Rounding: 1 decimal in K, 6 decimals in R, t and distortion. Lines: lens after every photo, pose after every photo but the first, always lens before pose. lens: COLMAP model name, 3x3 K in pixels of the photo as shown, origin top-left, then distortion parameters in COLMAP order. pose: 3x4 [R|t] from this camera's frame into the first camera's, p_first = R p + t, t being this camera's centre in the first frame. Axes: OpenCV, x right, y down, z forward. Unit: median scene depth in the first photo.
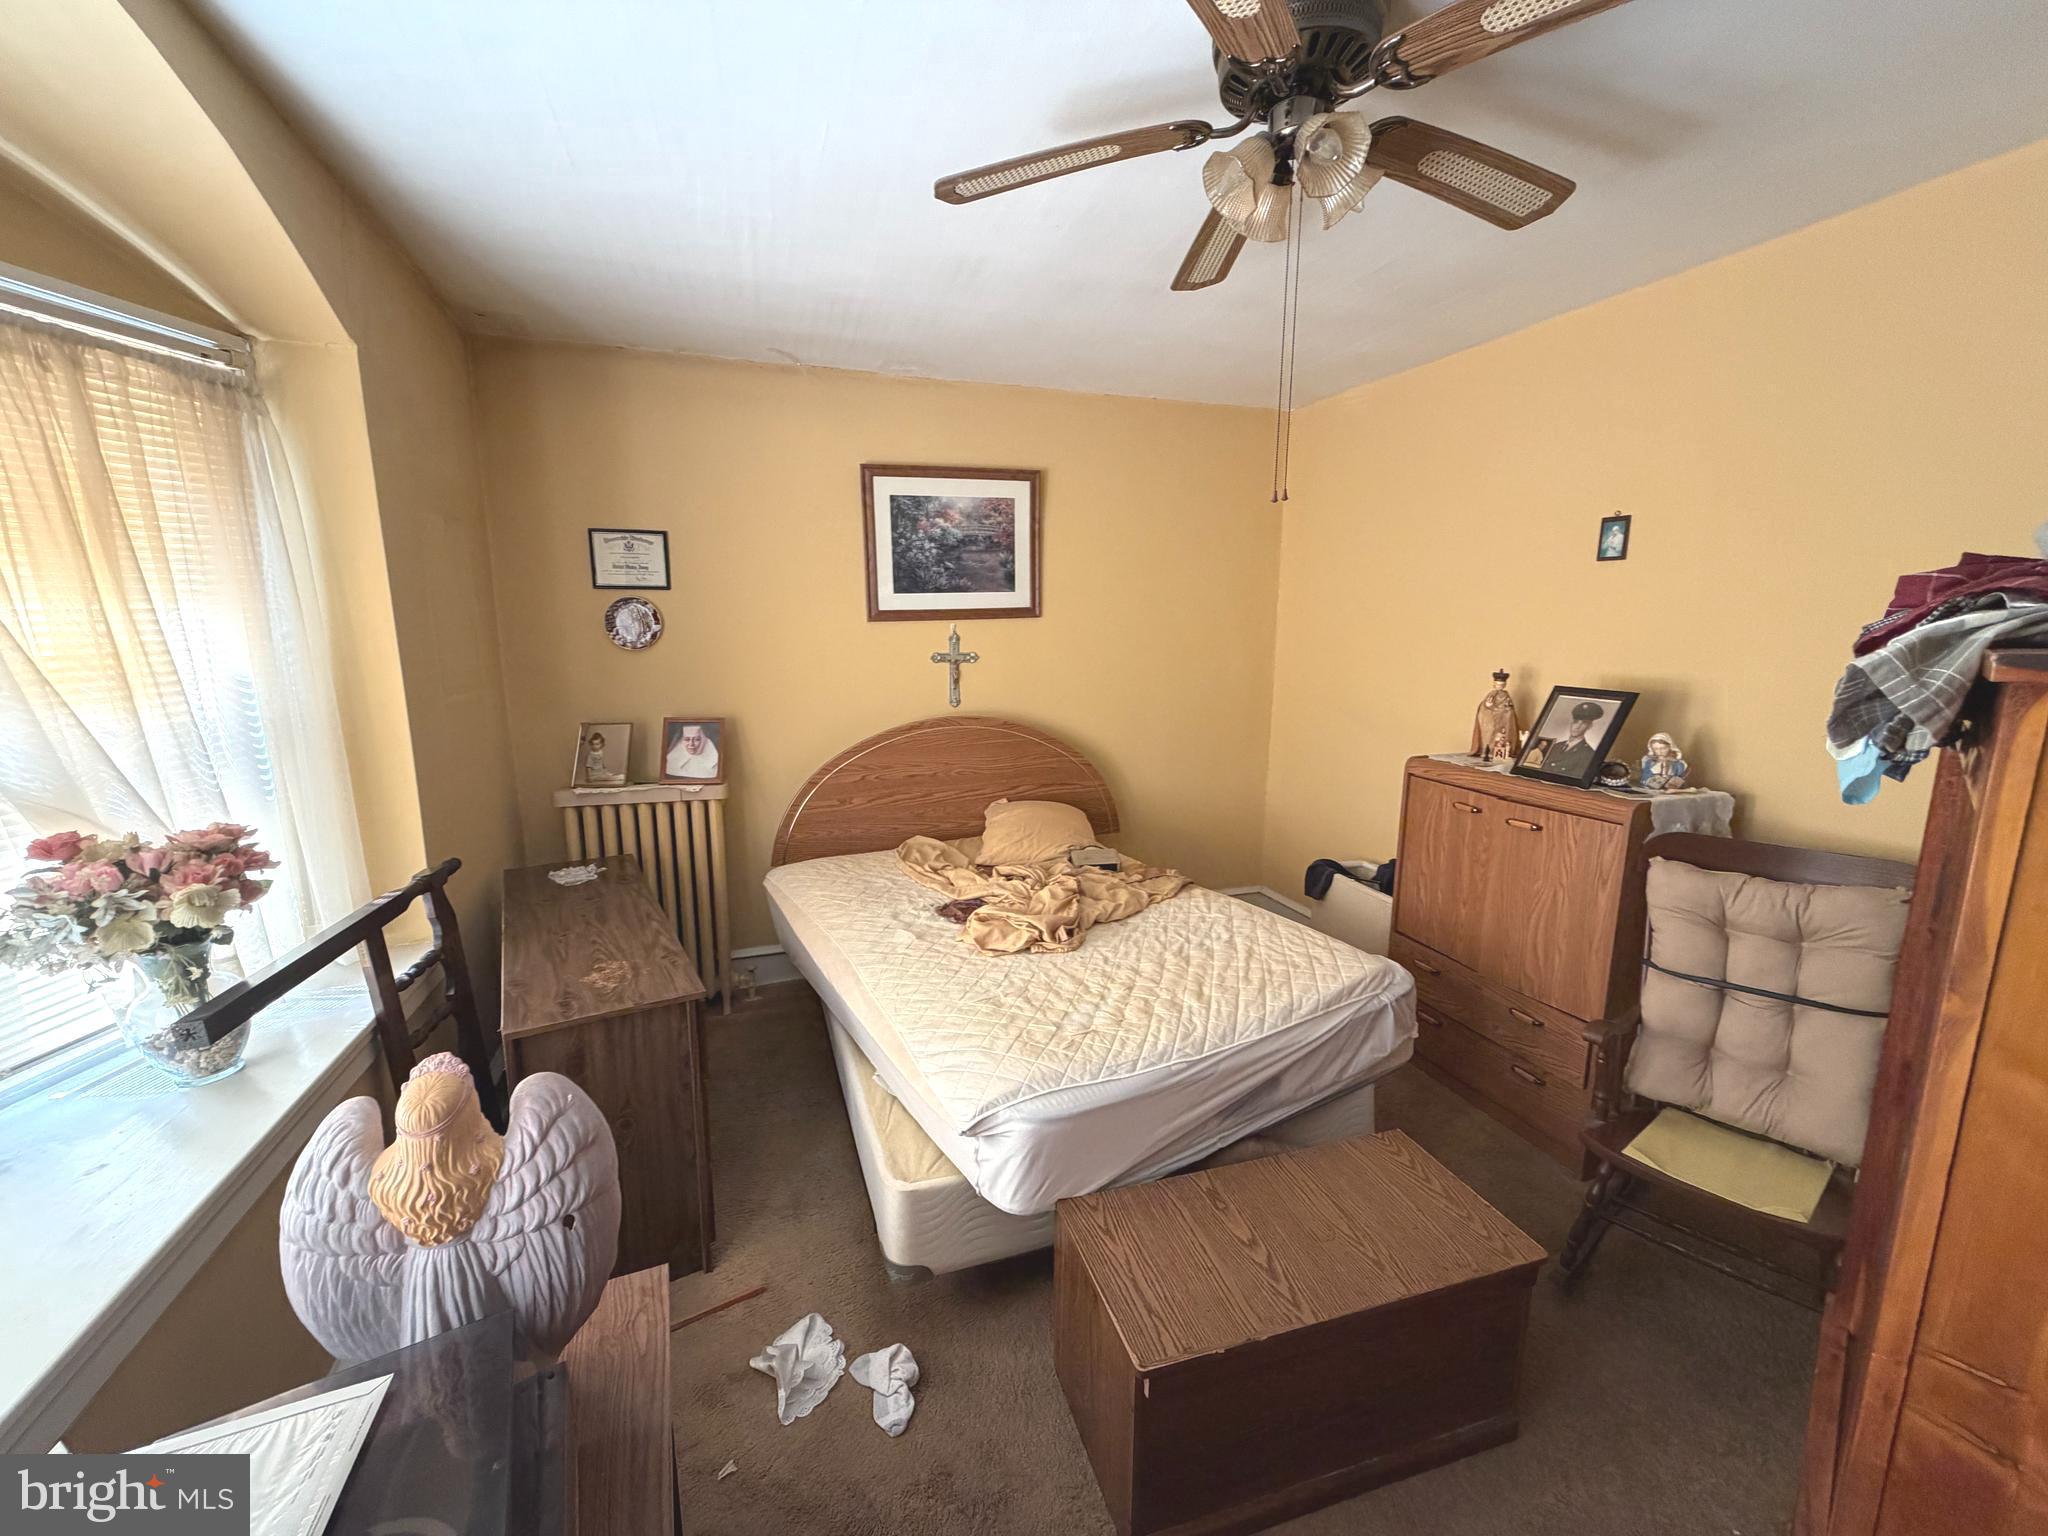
lens RADIAL K [[811.4, 0, 1014.8], [0, 811.4, 769.2], [0, 0, 1]] dist [-0.001489, 0.000145]
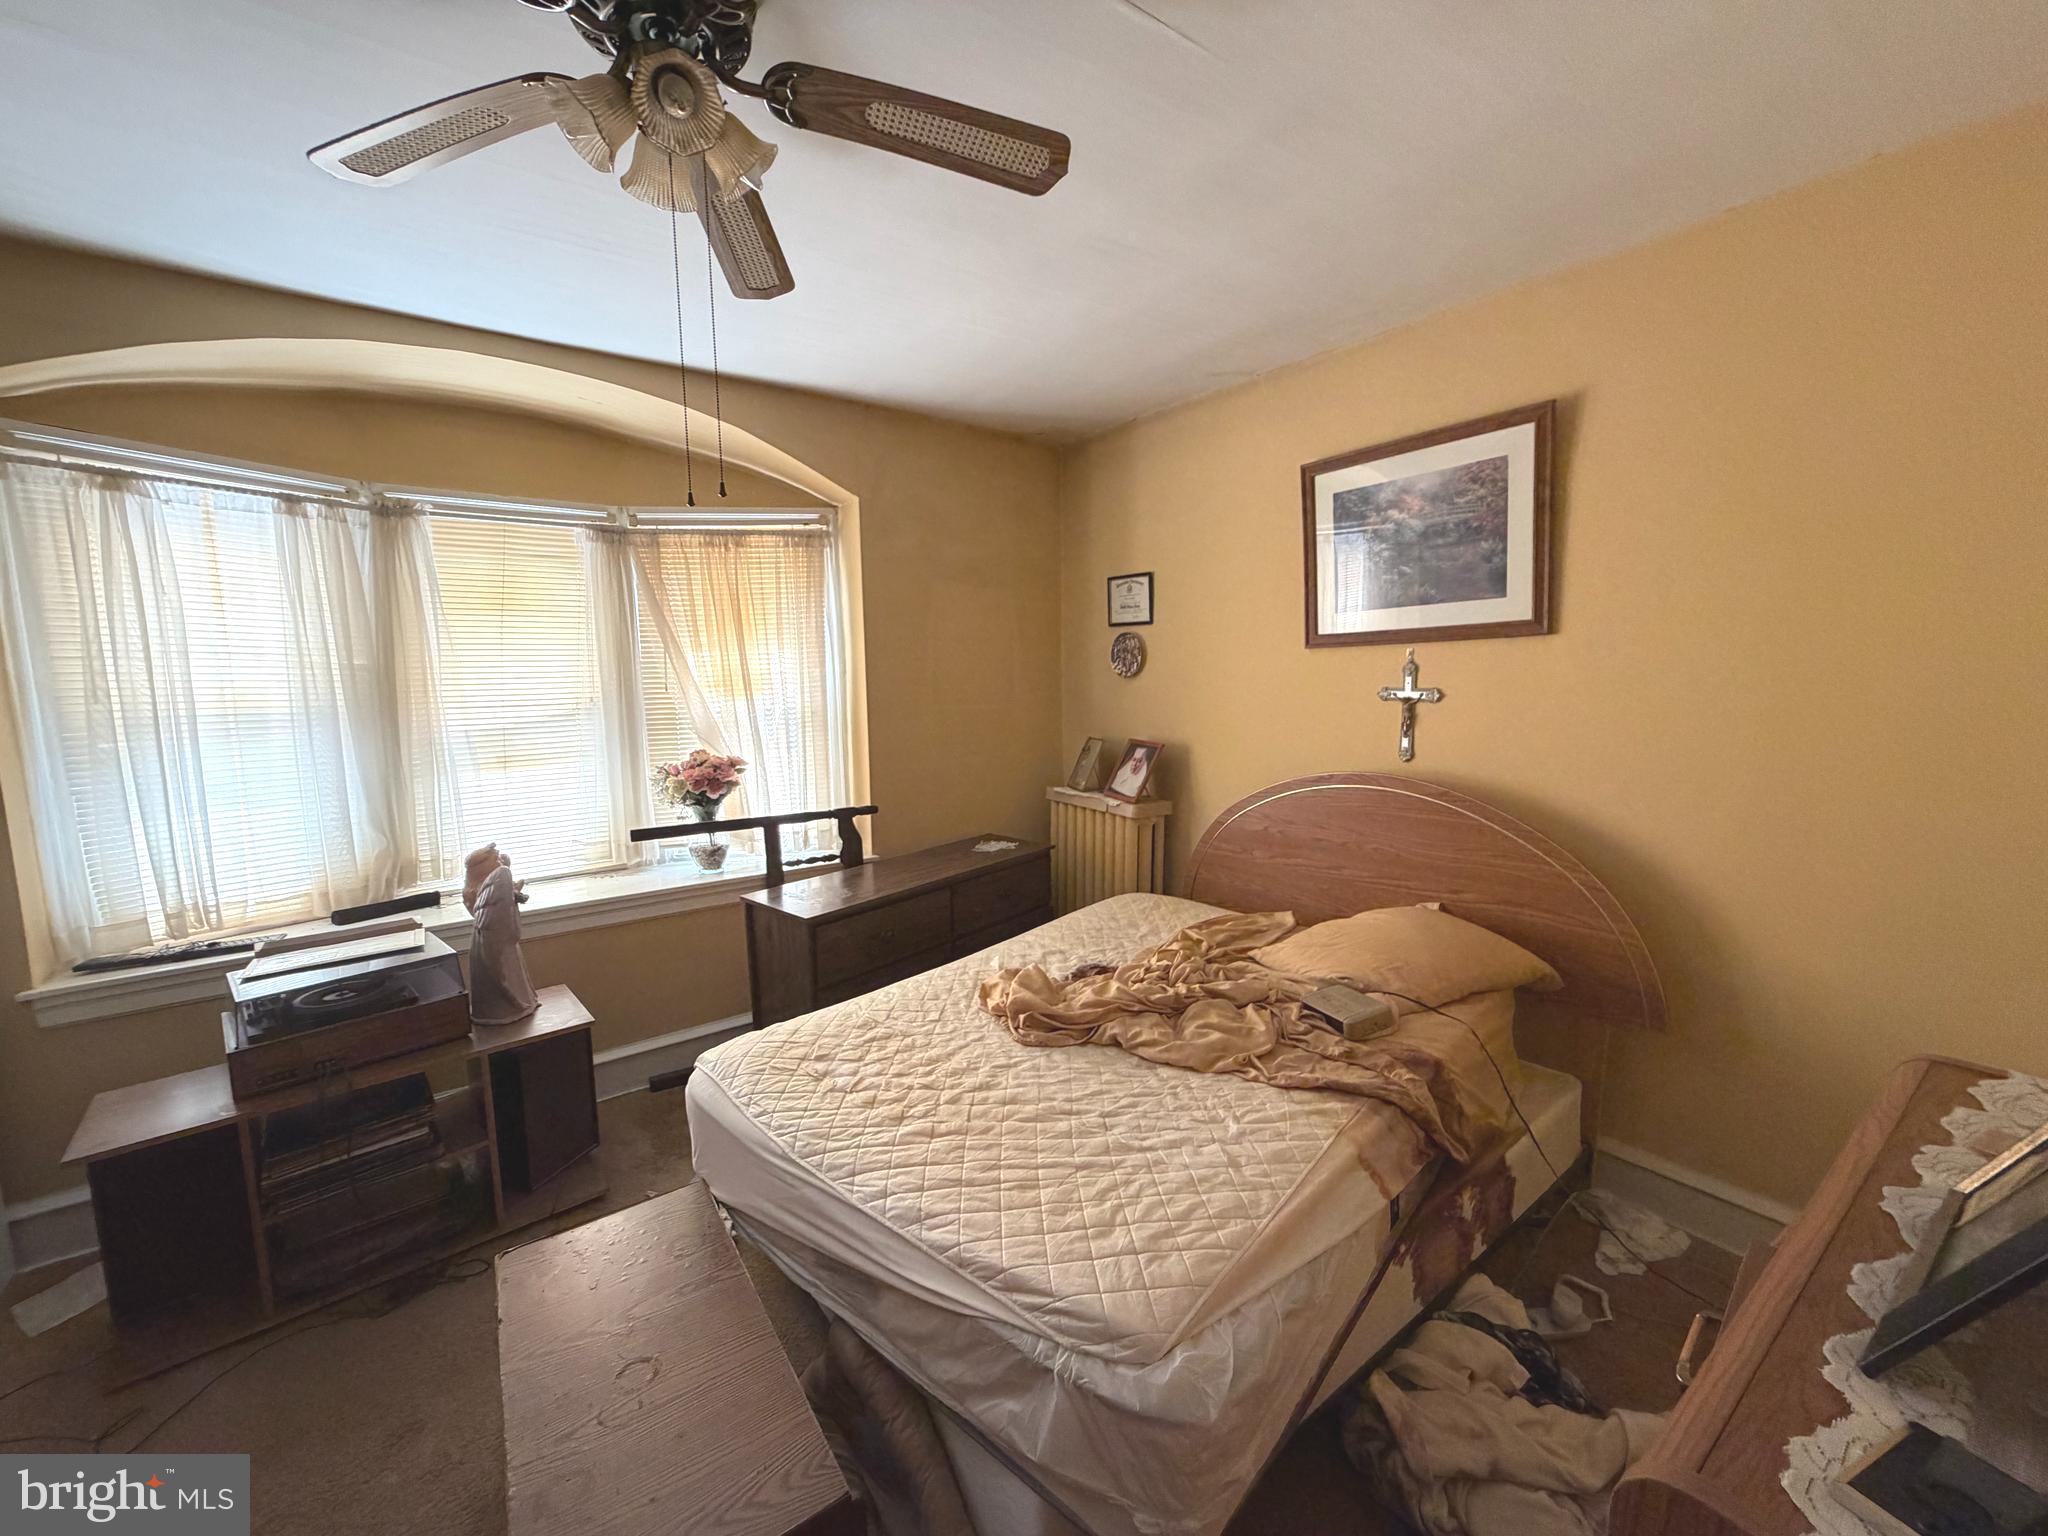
lens RADIAL K [[811.4, 0, 1014.8], [0, 811.4, 769.2], [0, 0, 1]] dist [-0.001489, 0.000145]
pose [[0.301507, 0.118423, -0.946081, 0.564039], [-0.154965, 0.985150, 0.073927, -0.076736], [0.940787, 0.124320, 0.315381, 0.483593]]
